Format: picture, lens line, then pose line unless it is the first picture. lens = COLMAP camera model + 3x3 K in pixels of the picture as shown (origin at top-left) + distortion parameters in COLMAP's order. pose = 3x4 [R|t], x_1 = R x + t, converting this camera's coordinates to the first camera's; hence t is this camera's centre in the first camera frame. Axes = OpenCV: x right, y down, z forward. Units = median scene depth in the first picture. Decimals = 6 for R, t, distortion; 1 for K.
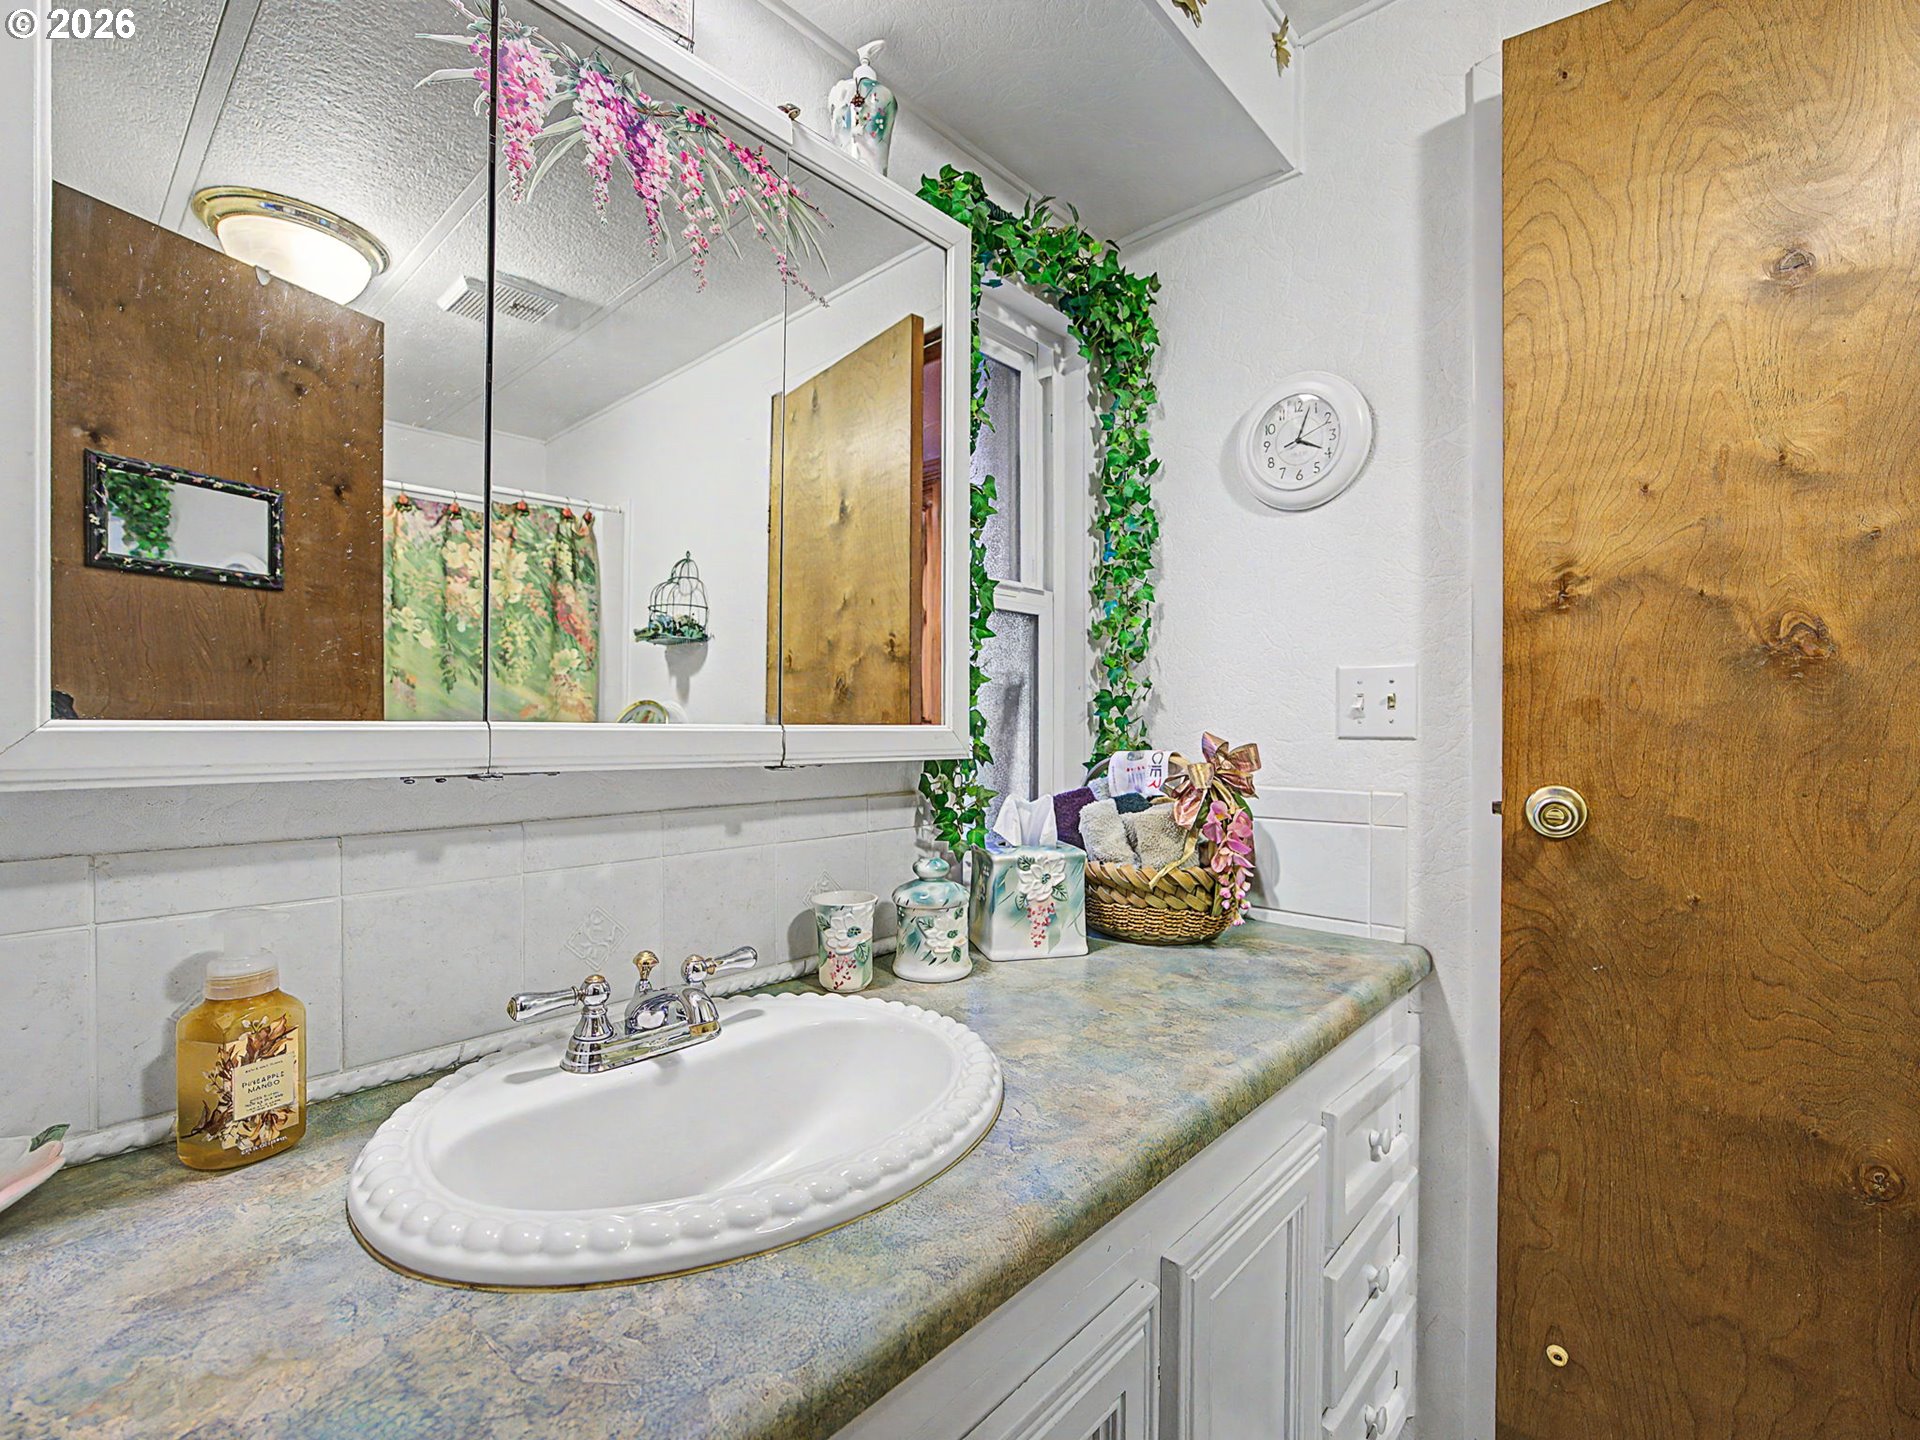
lens RADIAL K [[880.2, 0, 959.0], [0, 880.2, 726.5], [0, 0, 1]] dist [0.001518, 0.003045]
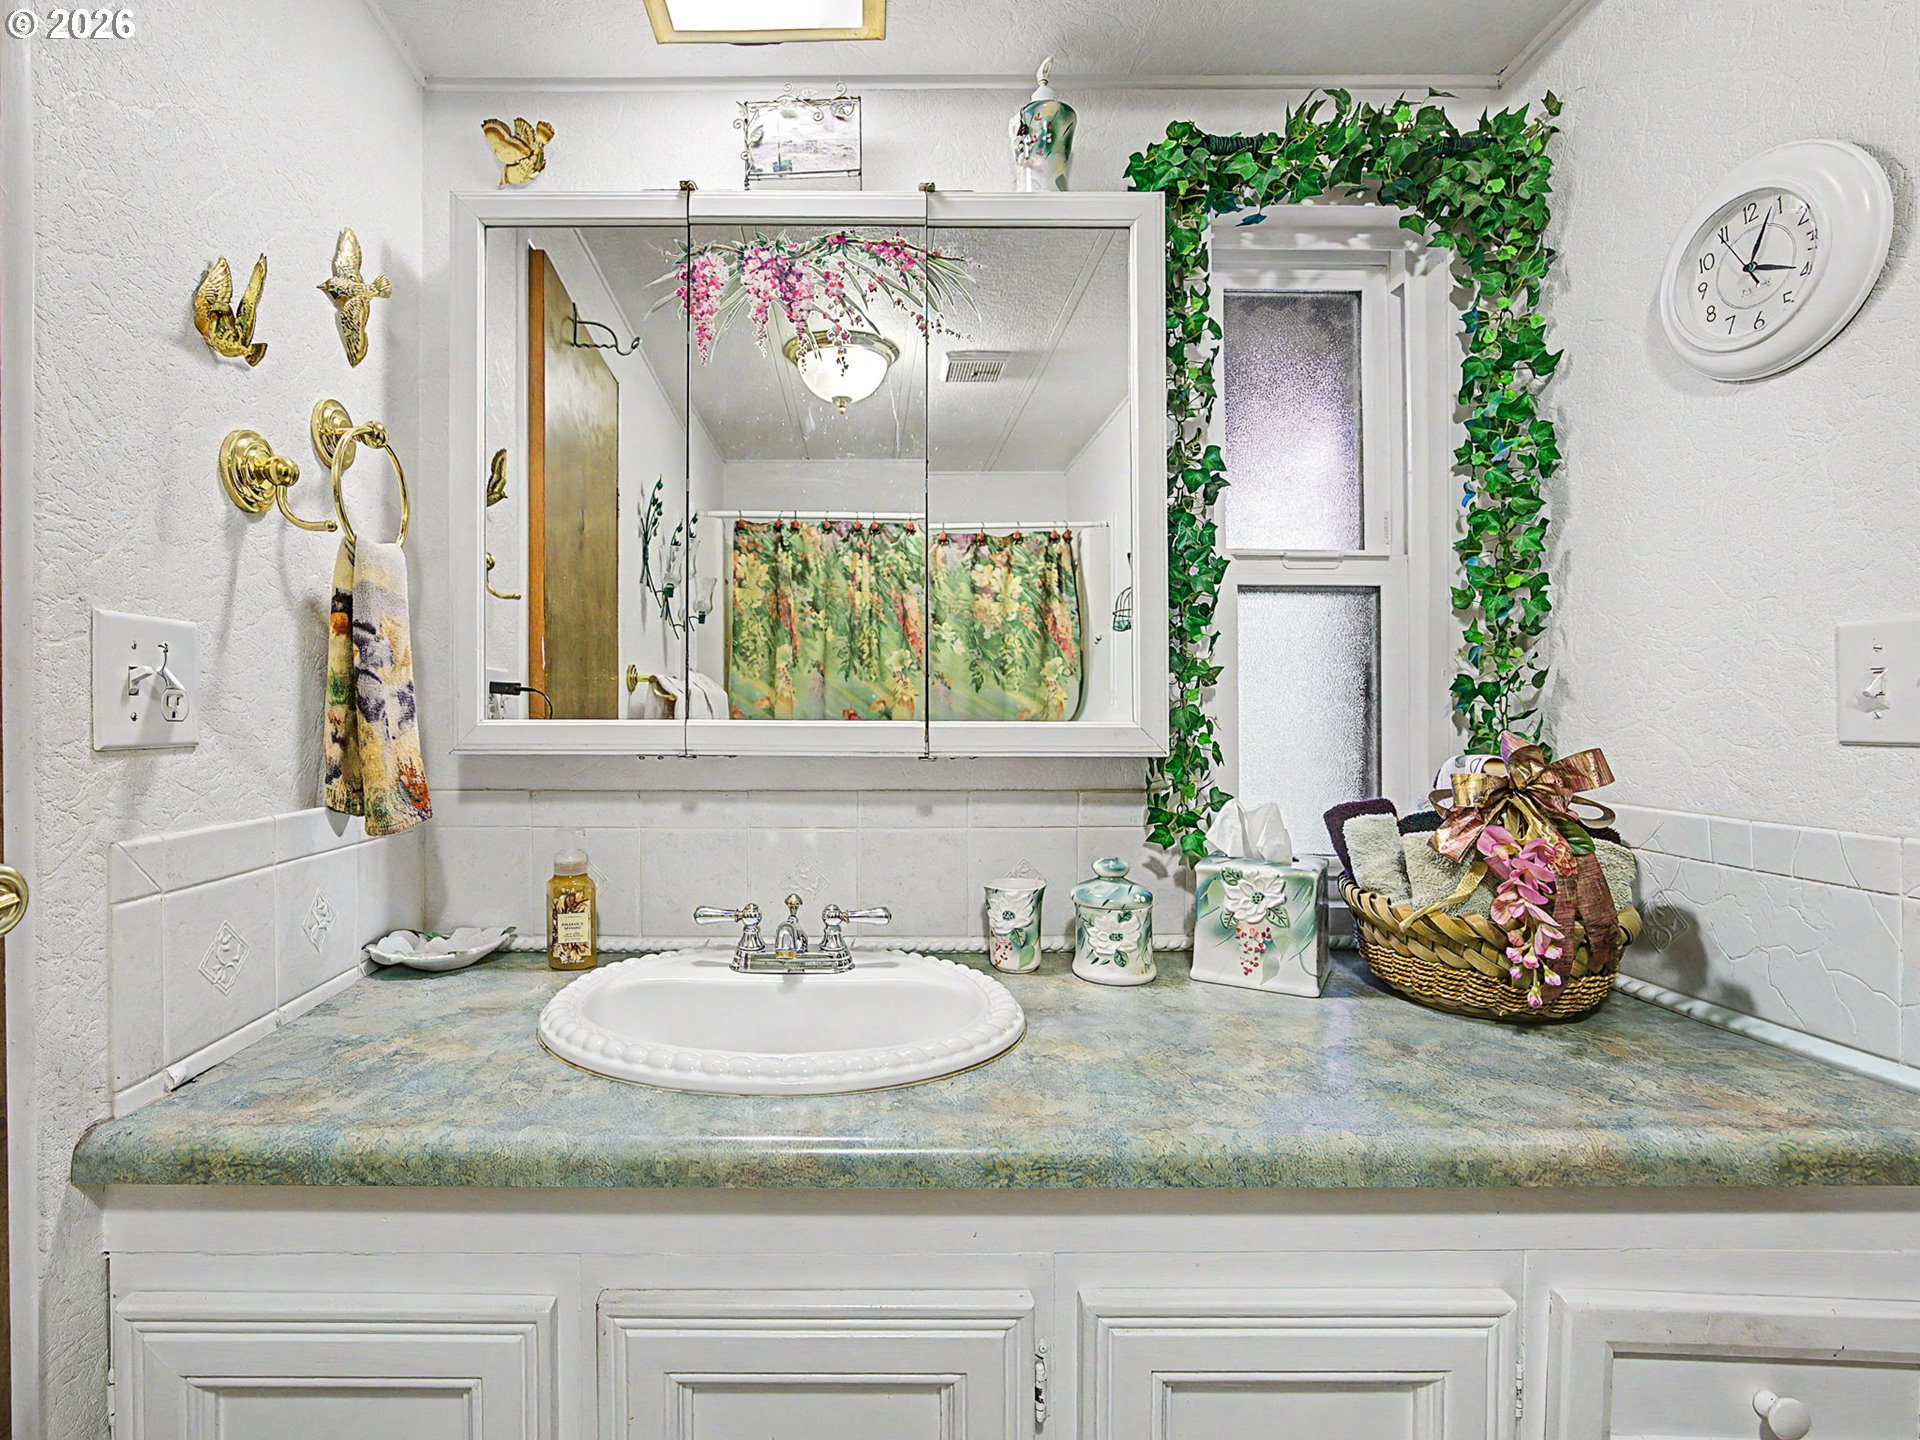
lens RADIAL K [[976.8, 0, 957.9], [0, 976.8, 717.3], [0, 0, 1]] dist [-0.001824, 0.003299]
pose [[0.677689, 0.000345, -0.735348, 0.603334], [0.000472, 0.999999, 0.000904, -0.006670], [0.735348, -0.000960, 0.677689, 0.129753]]
